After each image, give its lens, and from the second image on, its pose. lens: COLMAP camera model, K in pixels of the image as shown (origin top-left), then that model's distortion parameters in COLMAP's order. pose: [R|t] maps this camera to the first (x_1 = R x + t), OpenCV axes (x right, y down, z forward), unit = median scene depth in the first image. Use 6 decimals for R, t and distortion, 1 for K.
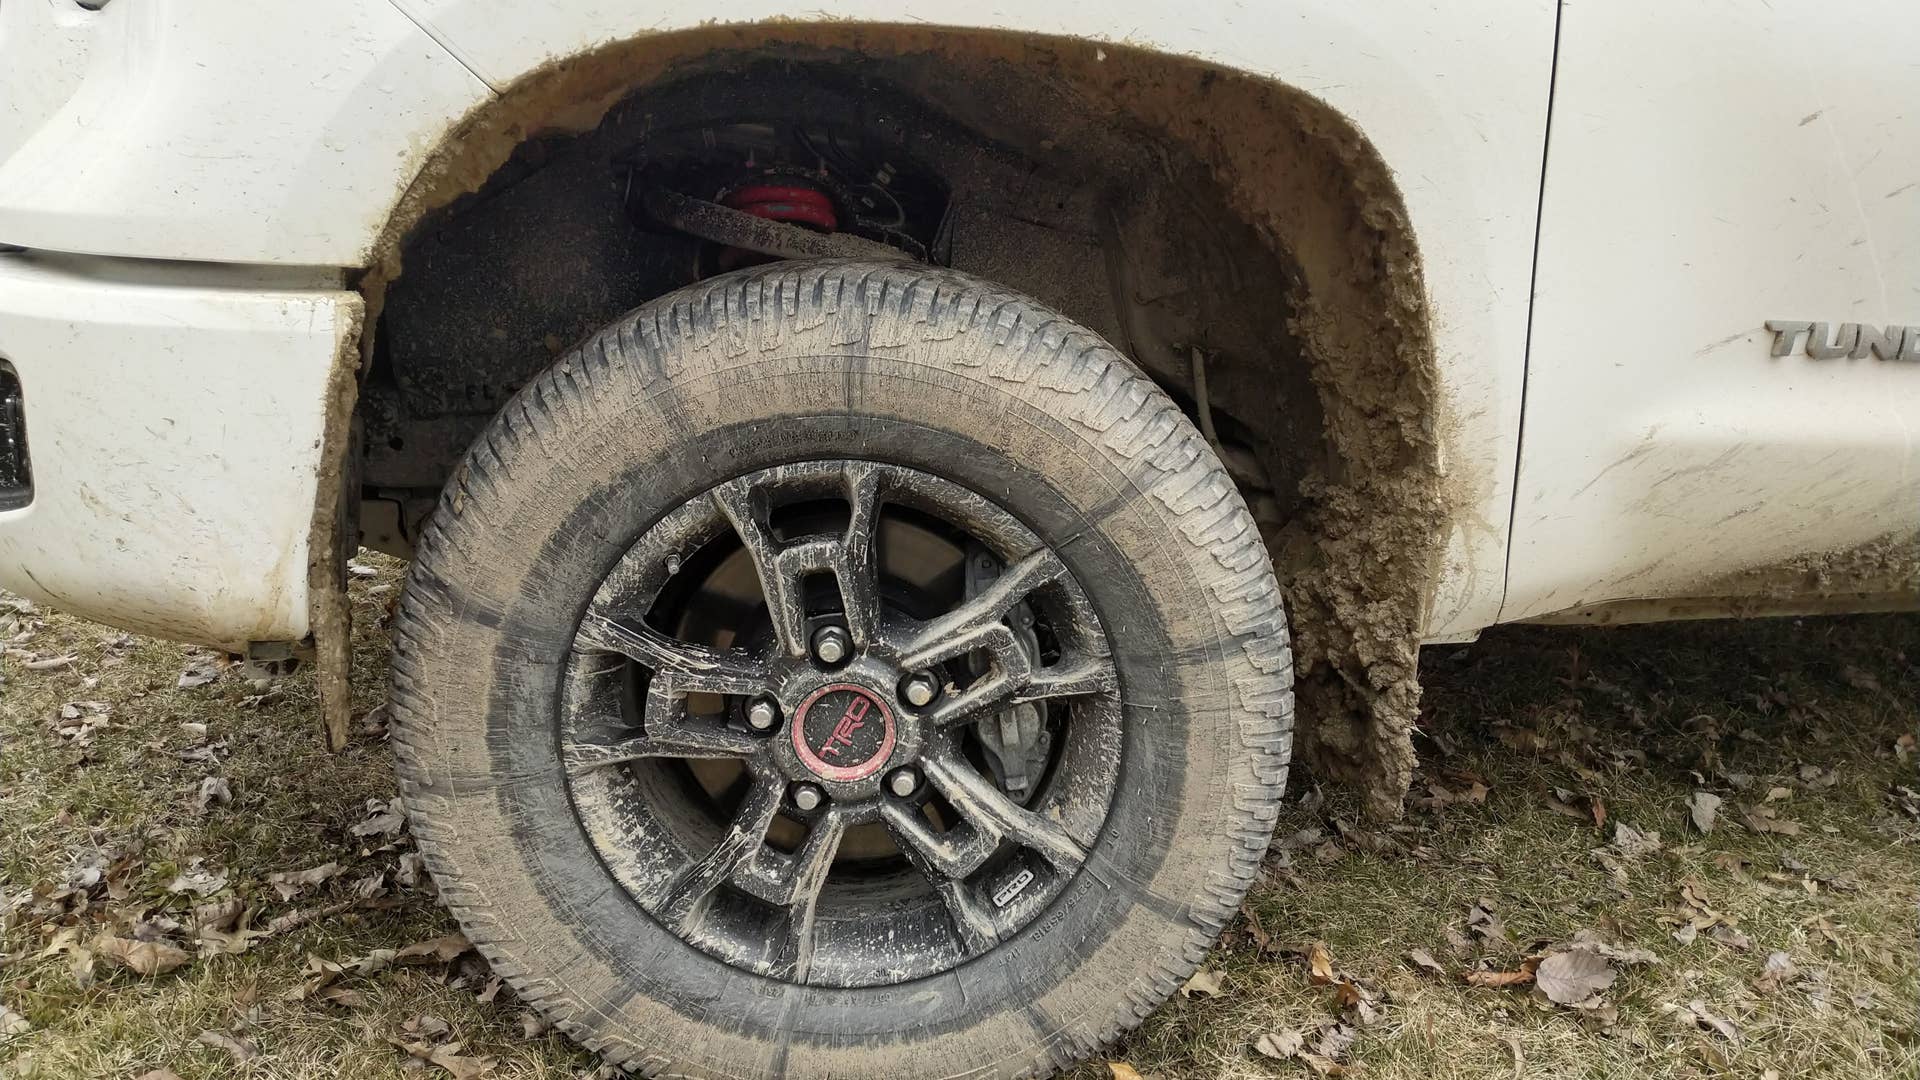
lens RADIAL K [[1405.1, 0, 956.9], [0, 1405.1, 528.2], [0, 0, 1]] dist [0.090810, -0.116203]
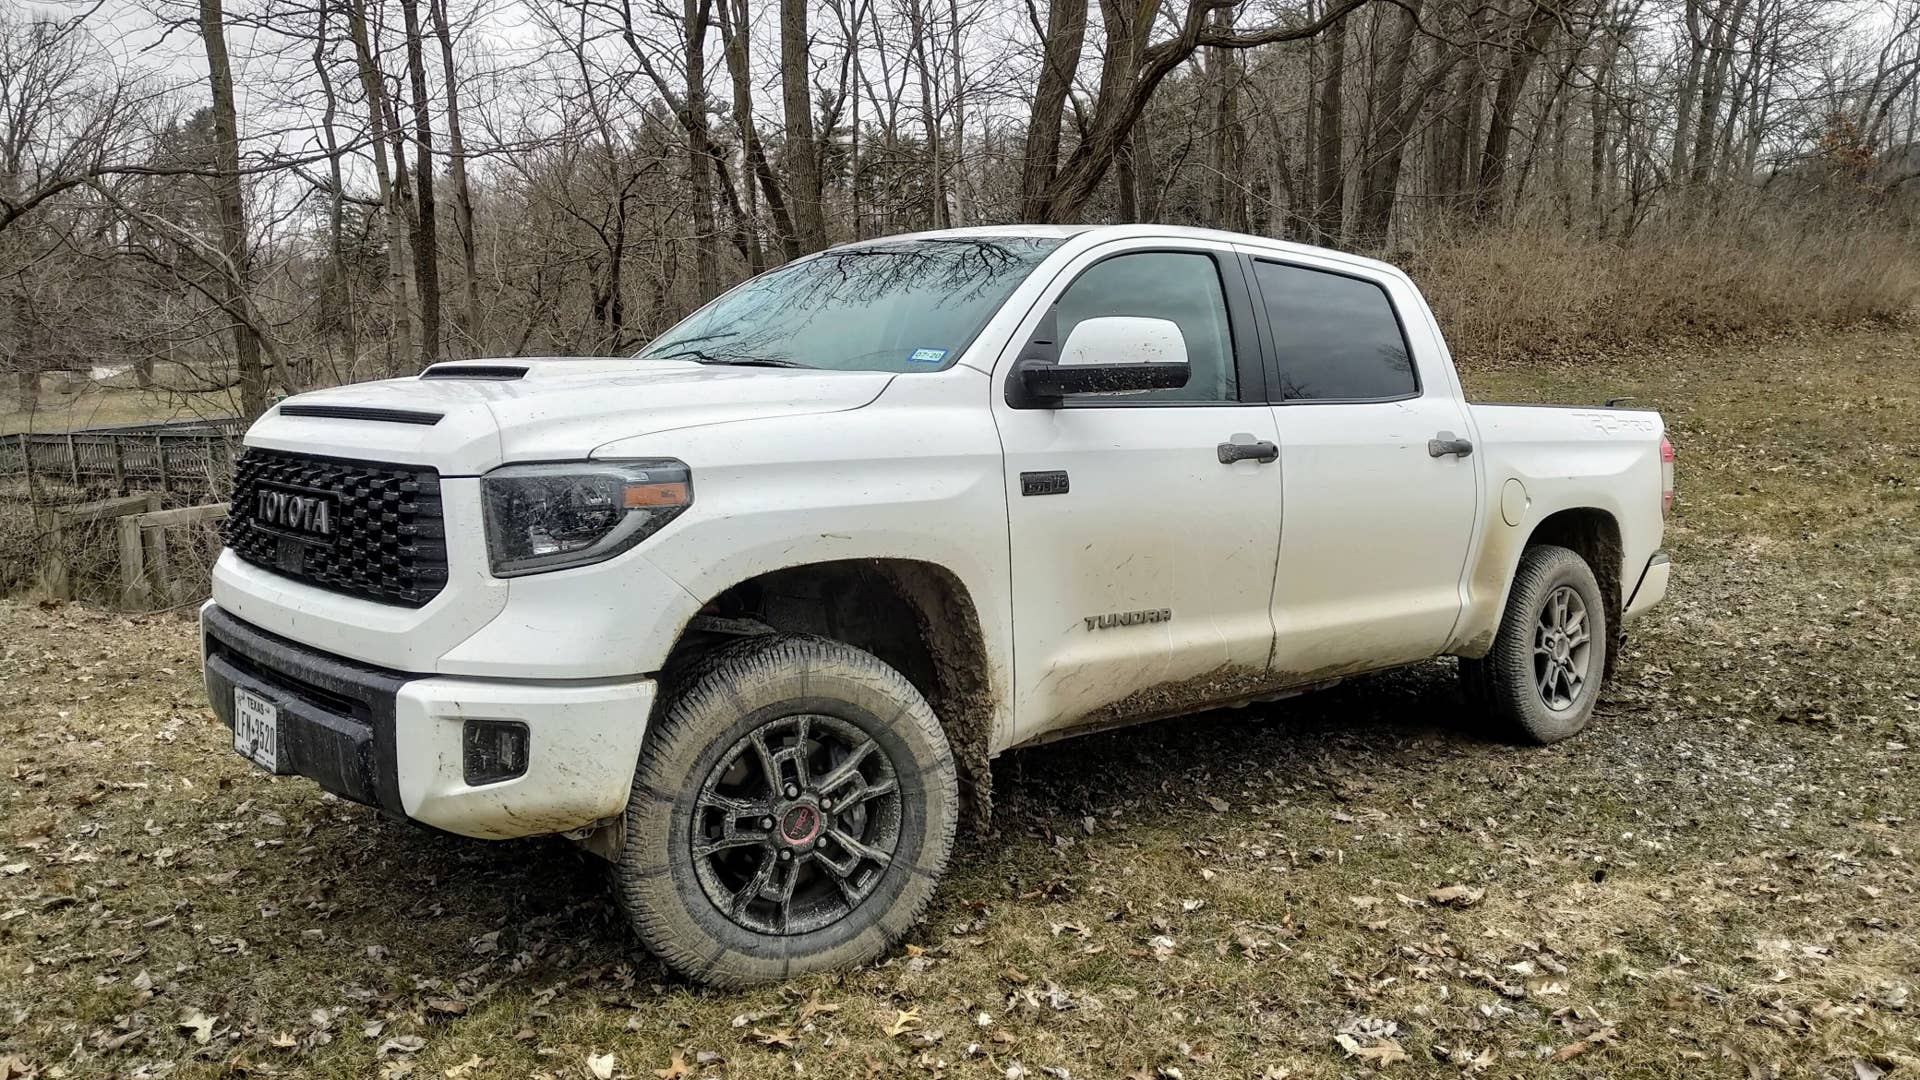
lens RADIAL K [[1405.1, 0, 956.9], [0, 1405.1, 528.2], [0, 0, 1]] dist [0.090810, -0.116203]
pose [[0.900541, -0.077865, 0.427742, -0.854566], [0.138200, 0.984072, -0.111818, -0.053869], [-0.412223, 0.159810, 0.896958, -1.444081]]
